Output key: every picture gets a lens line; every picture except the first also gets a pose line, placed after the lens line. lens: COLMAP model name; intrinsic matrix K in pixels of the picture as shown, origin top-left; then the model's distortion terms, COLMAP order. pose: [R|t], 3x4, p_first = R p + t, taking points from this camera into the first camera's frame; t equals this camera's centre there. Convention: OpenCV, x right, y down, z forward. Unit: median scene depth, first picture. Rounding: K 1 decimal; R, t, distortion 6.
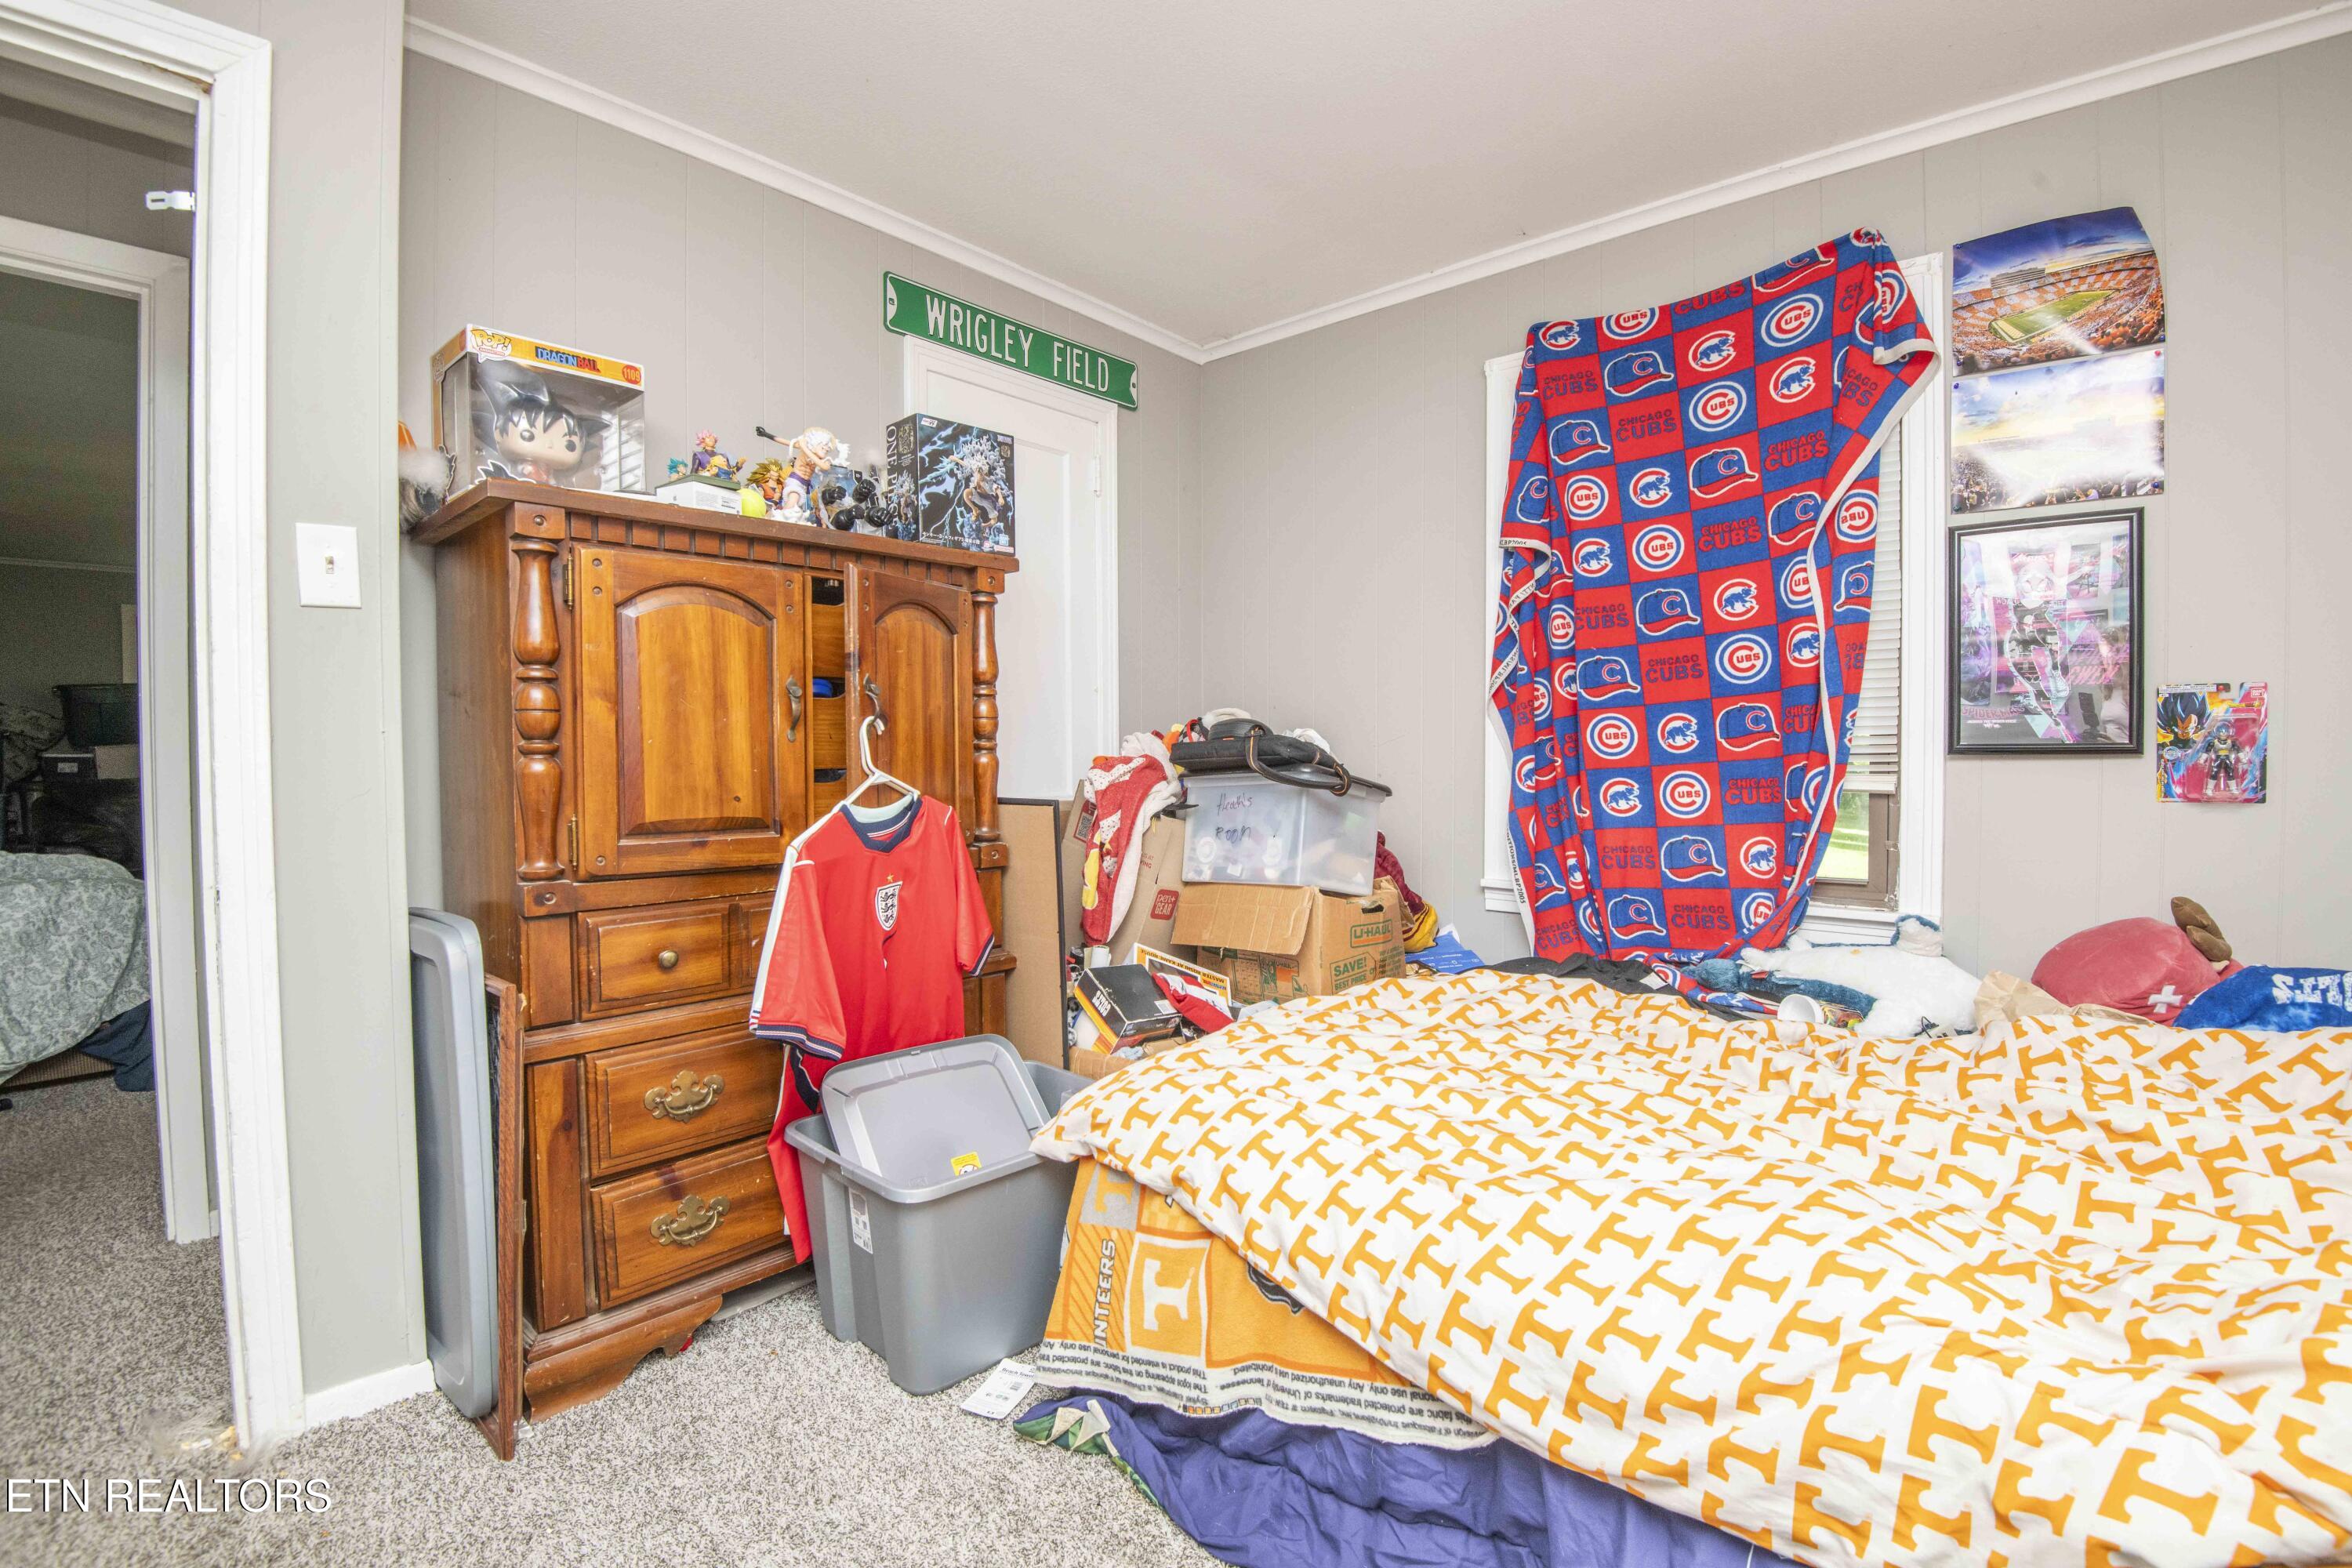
lens RADIAL K [[1087.9, 0, 1188.8], [0, 1087.9, 785.6], [0, 0, 1]] dist [-0.013049, -0.015885]
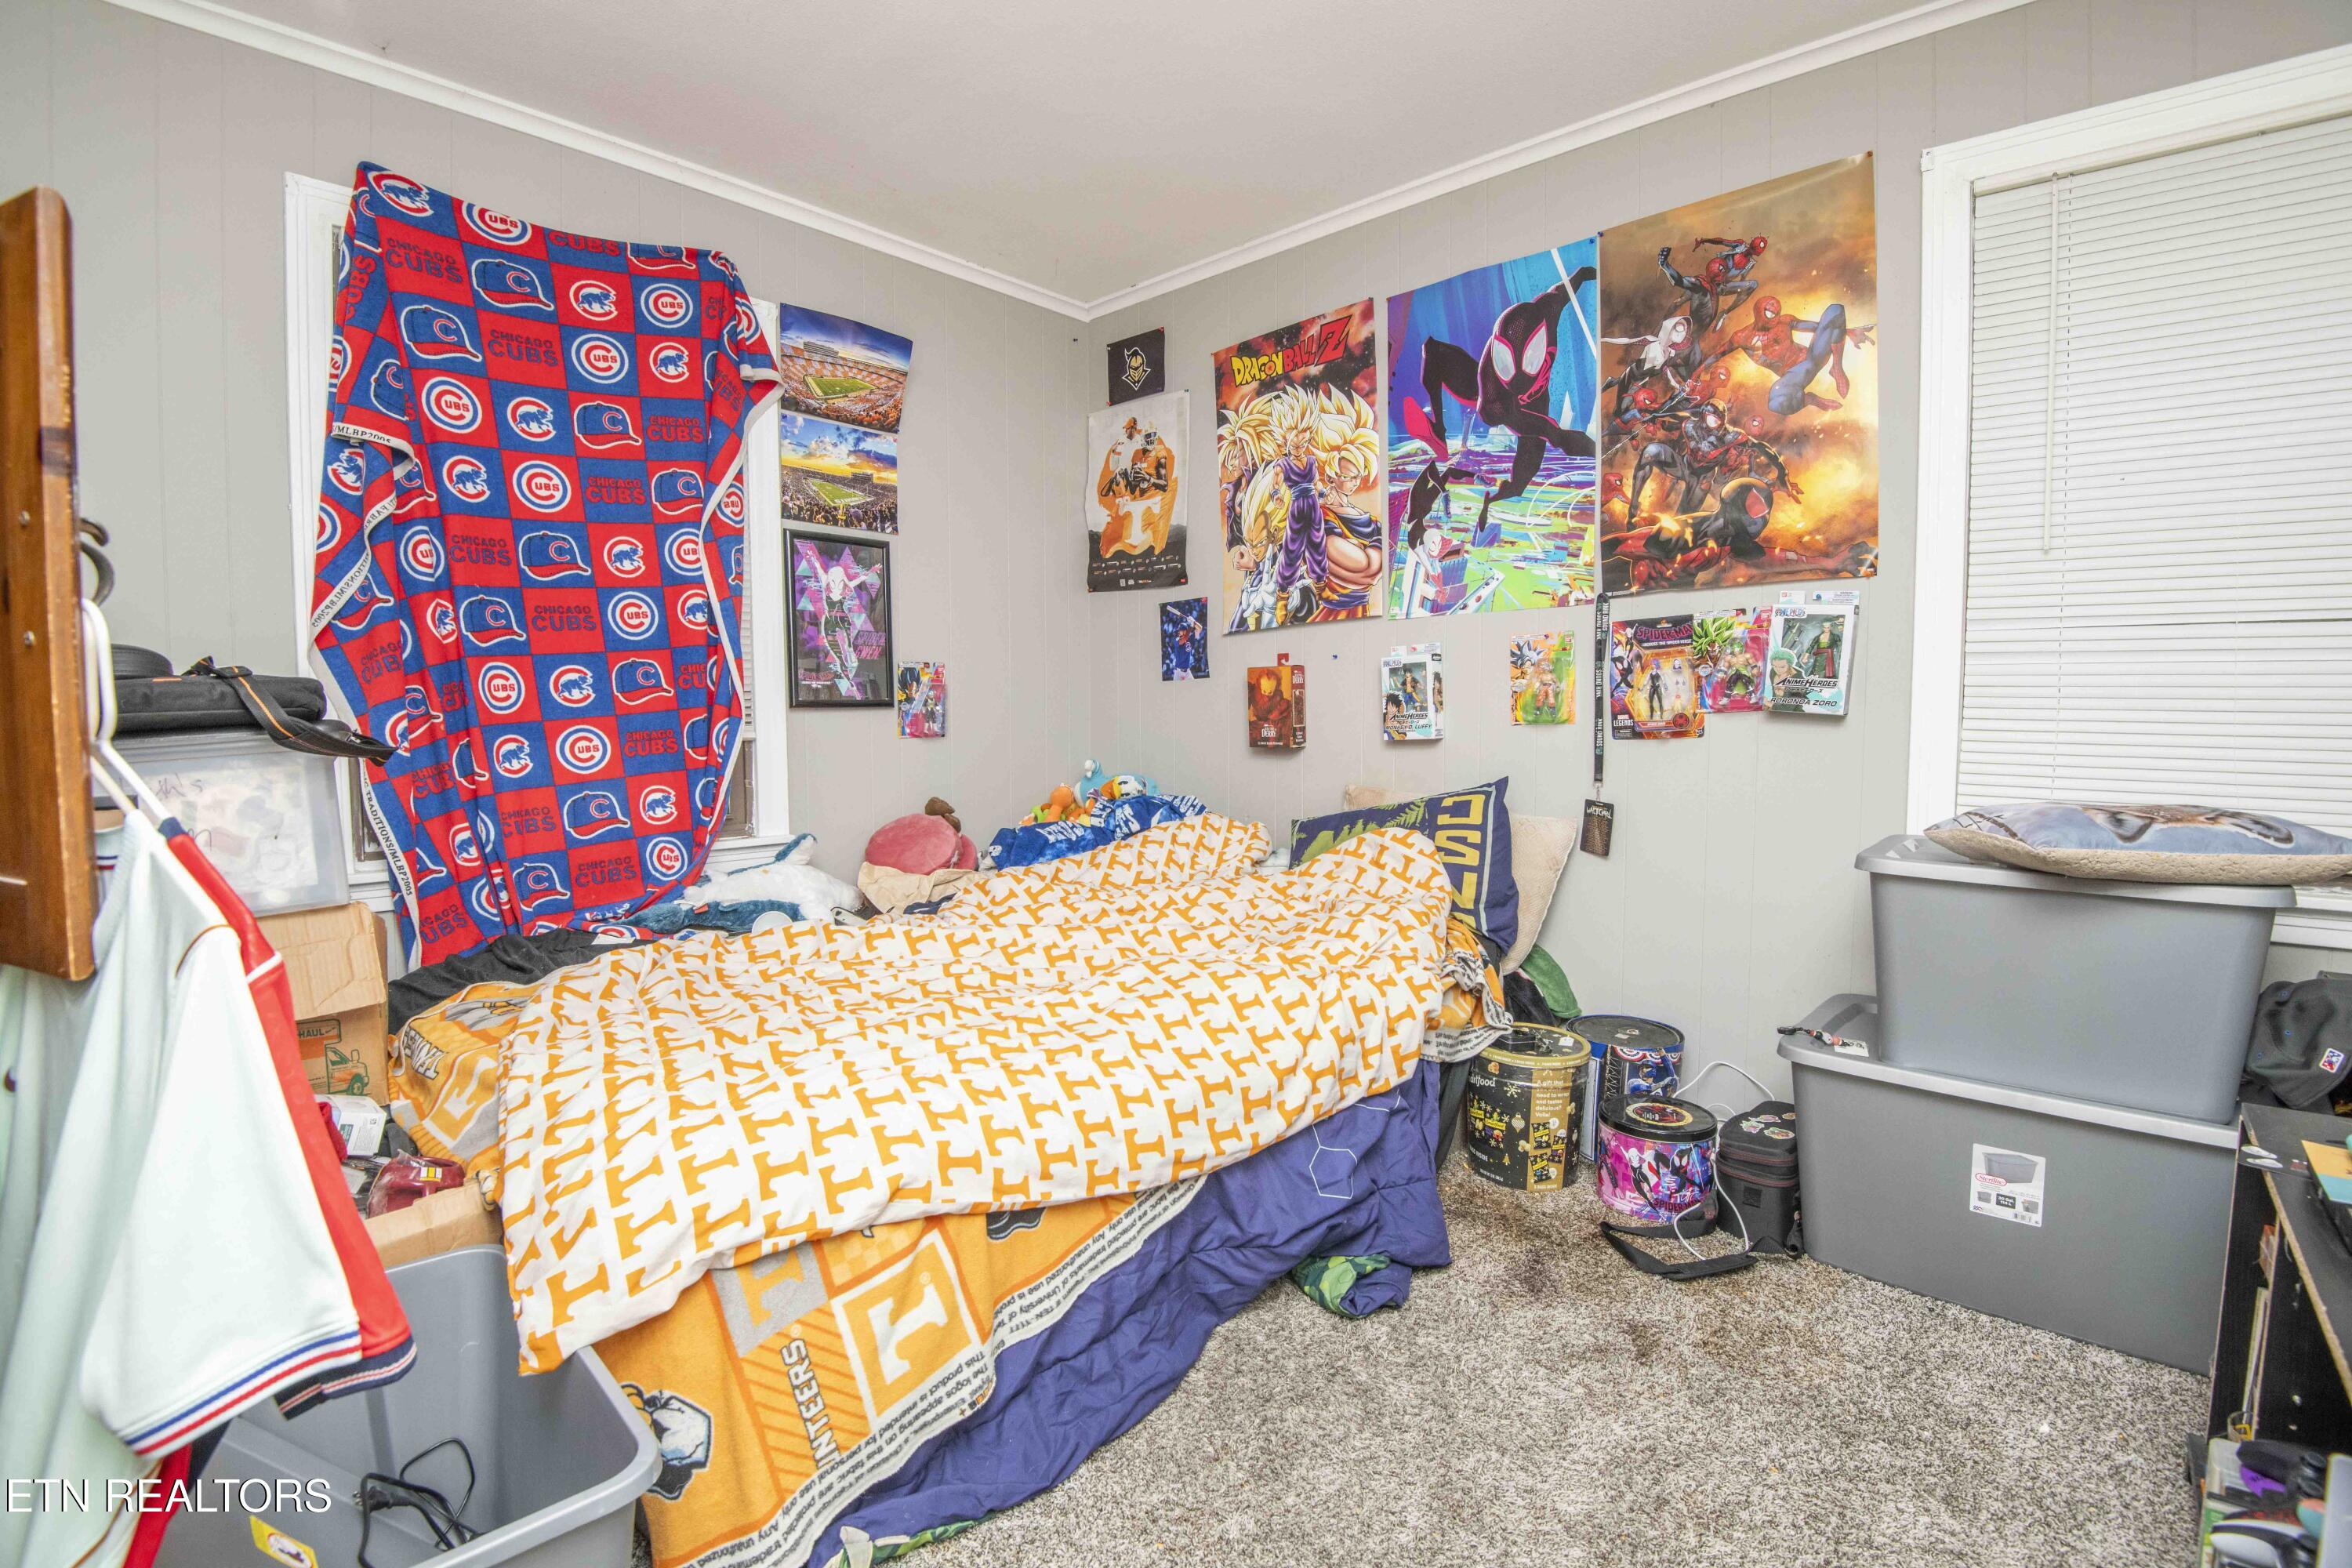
lens RADIAL K [[1087.9, 0, 1193.1], [0, 1087.9, 778.0], [0, 0, 1]] dist [-0.013049, -0.015885]
pose [[0.019352, -0.060537, 0.997978, -0.544708], [0.037177, 0.997519, 0.059788, -0.004548], [-0.999121, 0.035945, 0.021555, 0.472509]]
